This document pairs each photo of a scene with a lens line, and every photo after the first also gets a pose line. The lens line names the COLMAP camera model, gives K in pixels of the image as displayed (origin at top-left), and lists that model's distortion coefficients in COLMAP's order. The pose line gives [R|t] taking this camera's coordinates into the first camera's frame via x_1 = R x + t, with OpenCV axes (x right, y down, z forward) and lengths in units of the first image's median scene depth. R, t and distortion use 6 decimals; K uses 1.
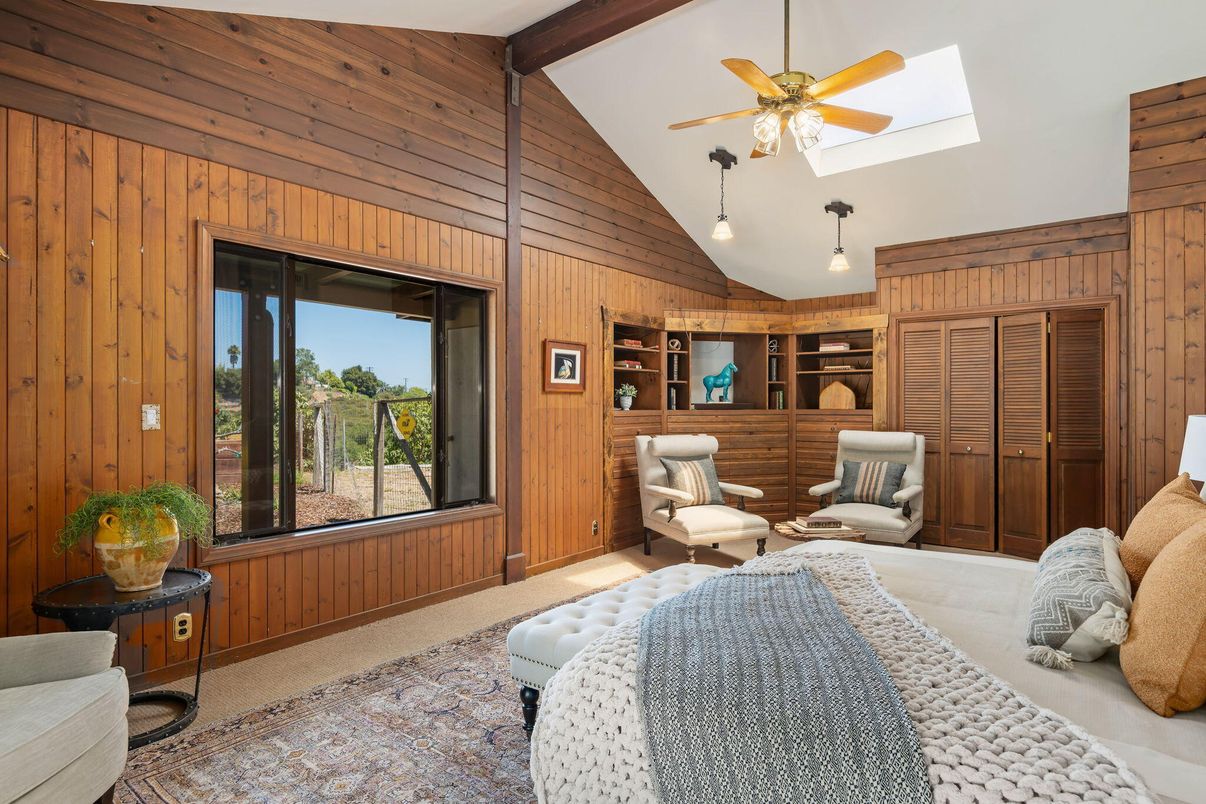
lens RADIAL K [[651.6, 0, 605.7], [0, 651.6, 399.6], [0, 0, 1]] dist [0.006144, 0.000303]
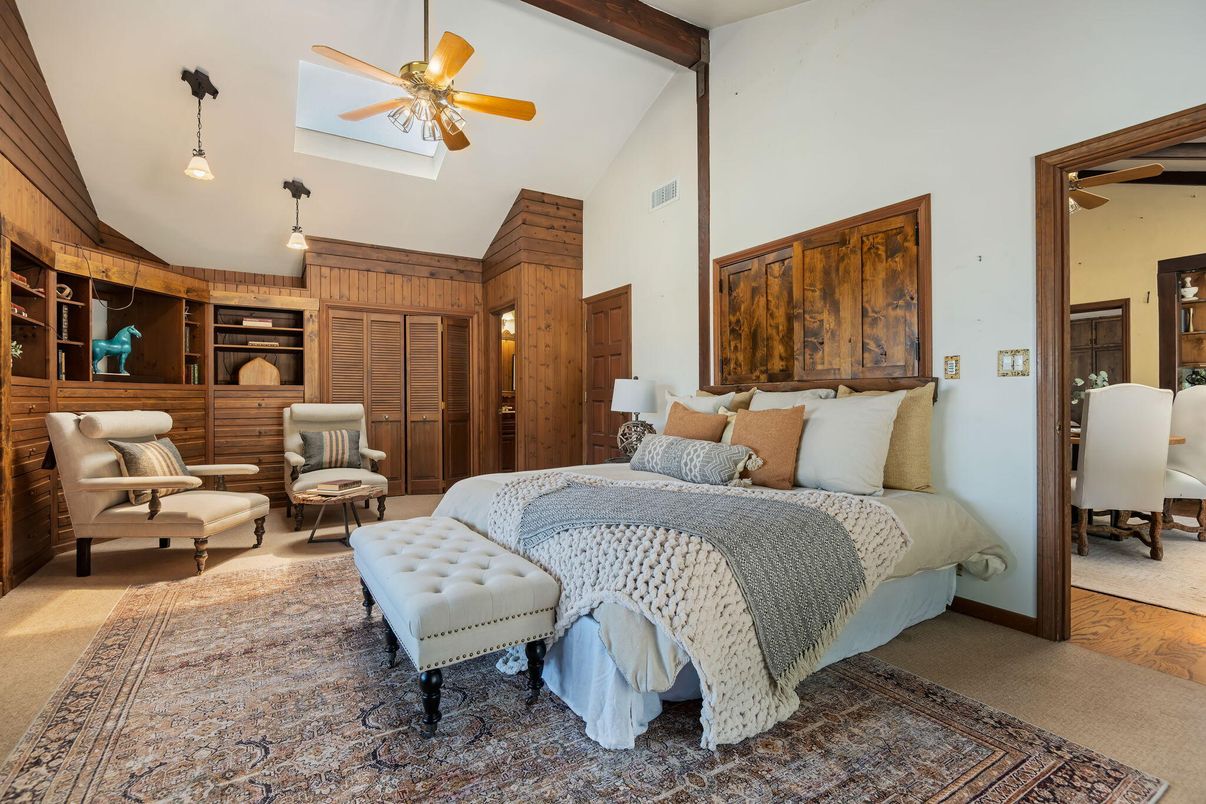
lens RADIAL K [[557.8, 0, 604.7], [0, 557.8, 402.7], [0, 0, 1]] dist [-0.001772, -0.001077]
pose [[0.341269, -0.005884, 0.939947, -0.315087], [-0.002258, 0.999972, 0.007079, 0.039913], [-0.939963, -0.004538, 0.341246, 0.243868]]
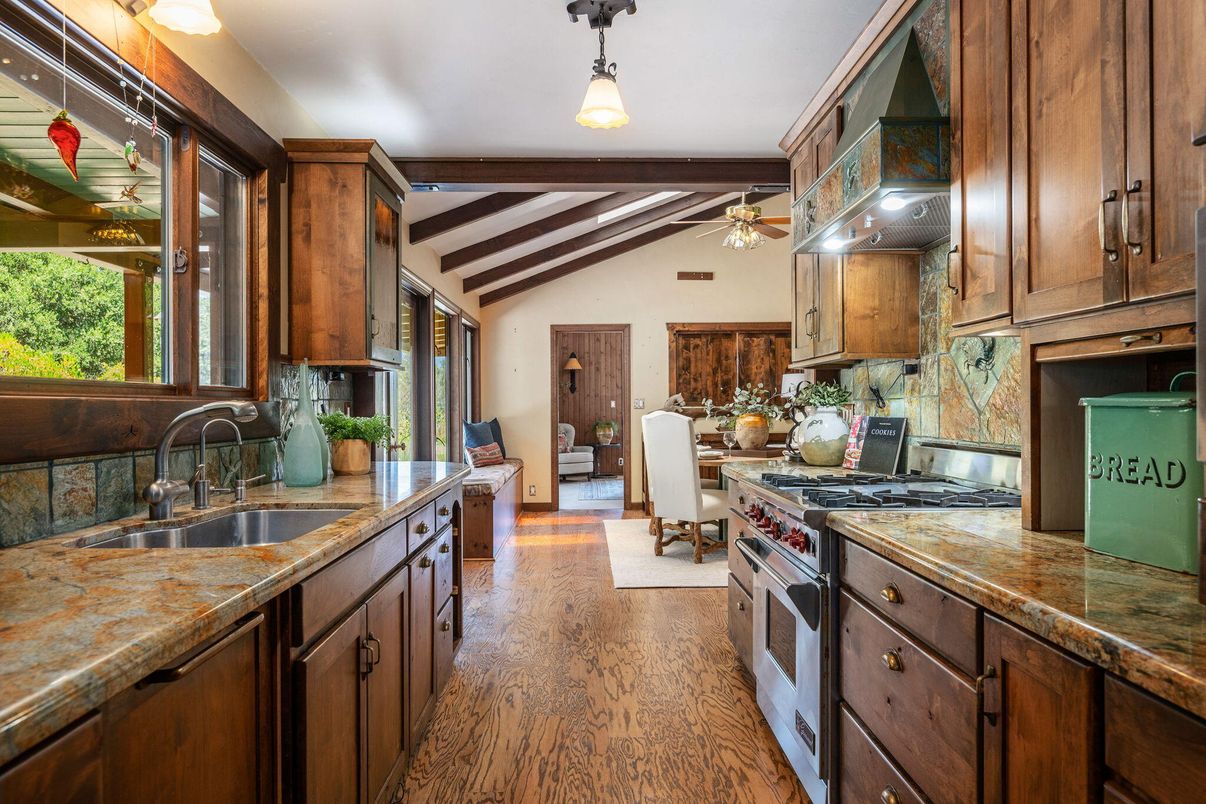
lens RADIAL K [[557.8, 0, 600.0], [0, 557.8, 401.4], [0, 0, 1]] dist [-0.001772, -0.001077]
pose [[0.636932, -0.005769, -0.770898, 0.731059], [0.009380, 0.999956, 0.000267, 0.003685], [0.770863, -0.007402, 0.636959, -0.464862]]
